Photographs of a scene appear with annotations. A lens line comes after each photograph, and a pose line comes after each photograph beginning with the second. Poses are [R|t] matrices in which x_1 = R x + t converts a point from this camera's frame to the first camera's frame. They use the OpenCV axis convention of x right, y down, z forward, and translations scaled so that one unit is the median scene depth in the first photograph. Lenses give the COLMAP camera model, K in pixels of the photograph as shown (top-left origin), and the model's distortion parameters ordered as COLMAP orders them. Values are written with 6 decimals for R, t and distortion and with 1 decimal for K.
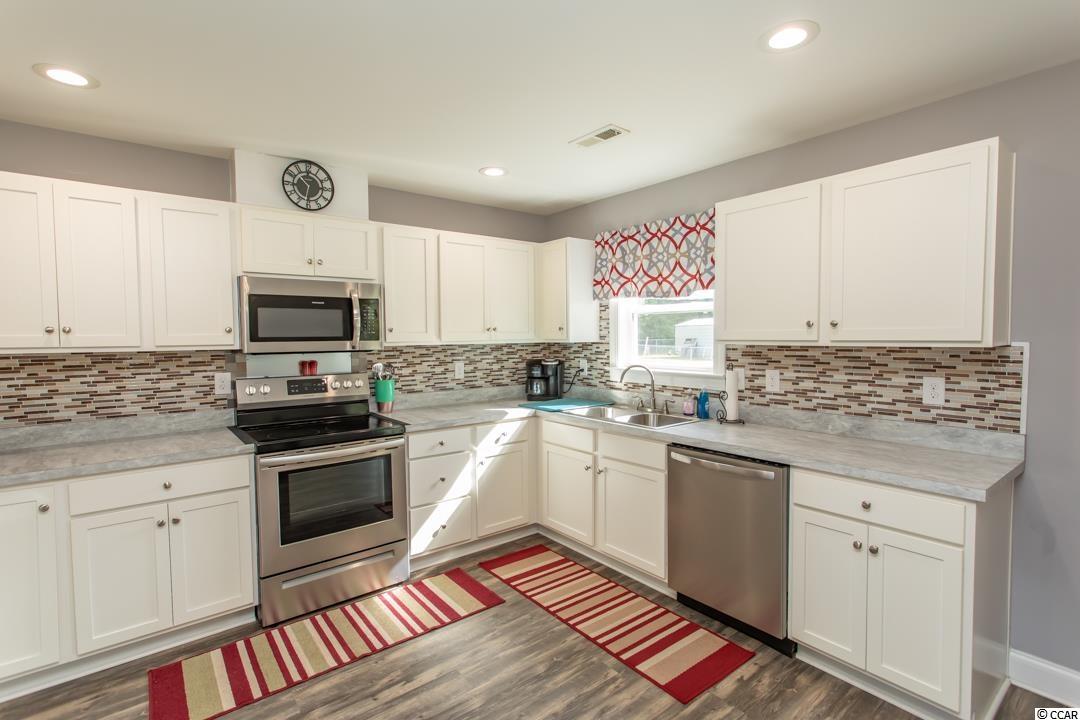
lens RADIAL K [[508.9, 0, 538.1], [0, 508.9, 357.0], [0, 0, 1]] dist [0.002140, 0.000168]
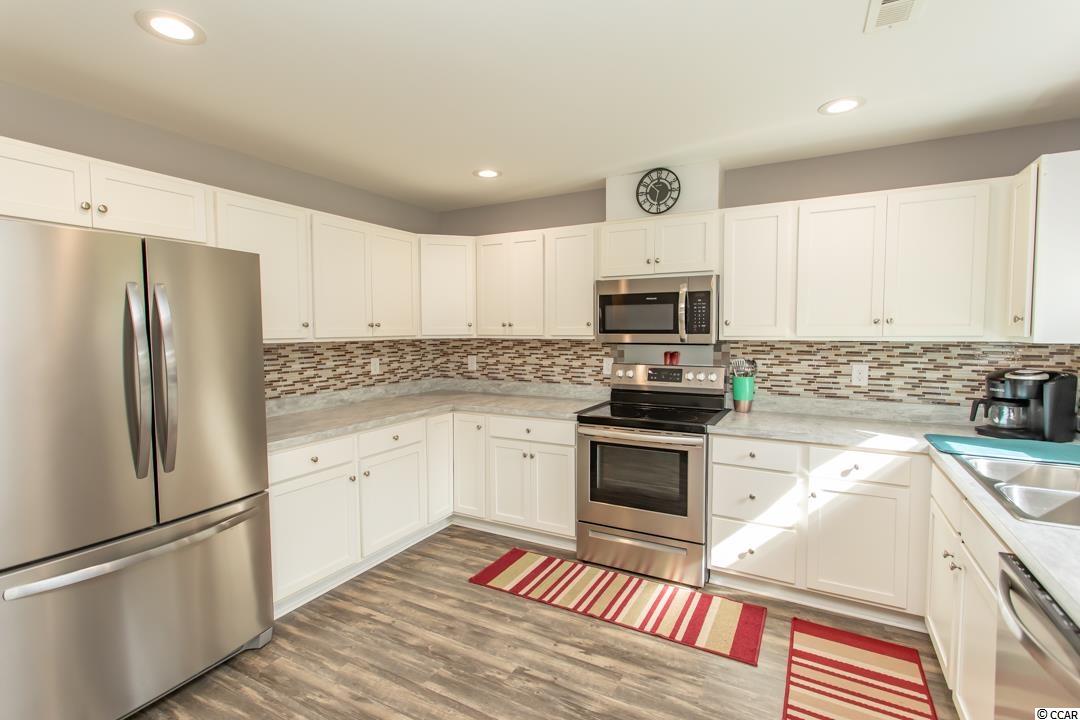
lens RADIAL K [[508.9, 0, 538.1], [0, 508.9, 357.0], [0, 0, 1]] dist [0.002140, 0.000168]
pose [[0.386514, 0.058027, -0.920456, 0.448025], [-0.040371, 0.998127, 0.045972, -0.020124], [0.921400, 0.019391, 0.388132, 0.326945]]
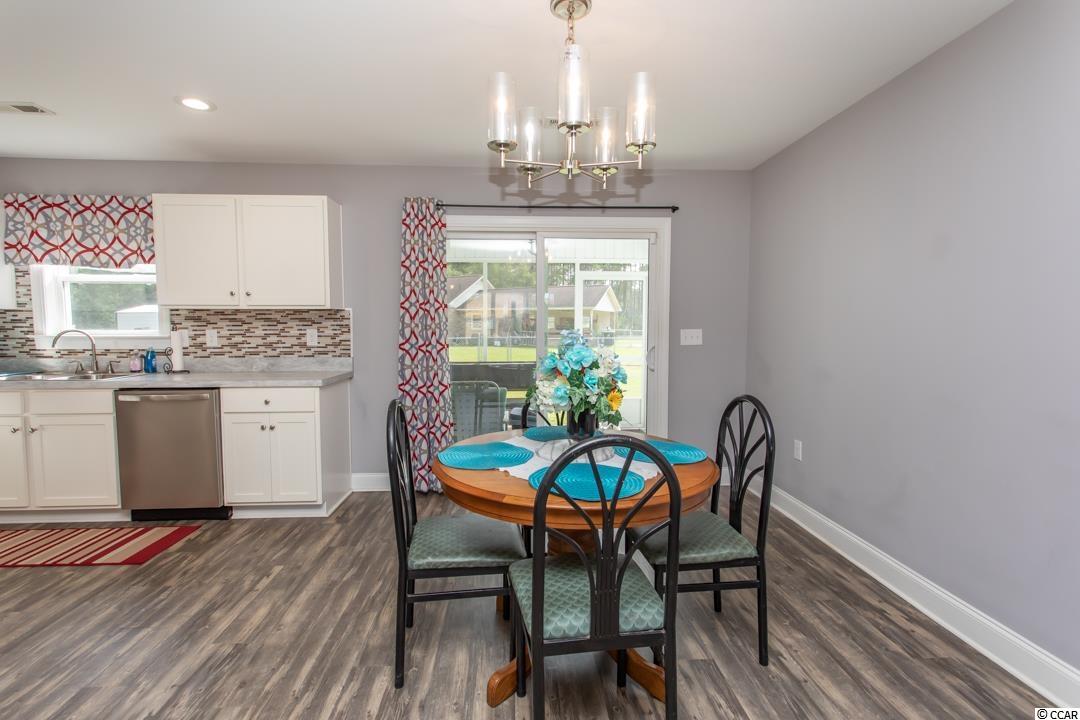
lens RADIAL K [[508.9, 0, 538.1], [0, 508.9, 357.0], [0, 0, 1]] dist [0.002140, 0.000168]
pose [[0.580131, -0.043583, 0.813357, -0.119791], [0.030291, 0.999031, 0.031926, 0.075032], [-0.813960, 0.006116, 0.580889, -0.436195]]
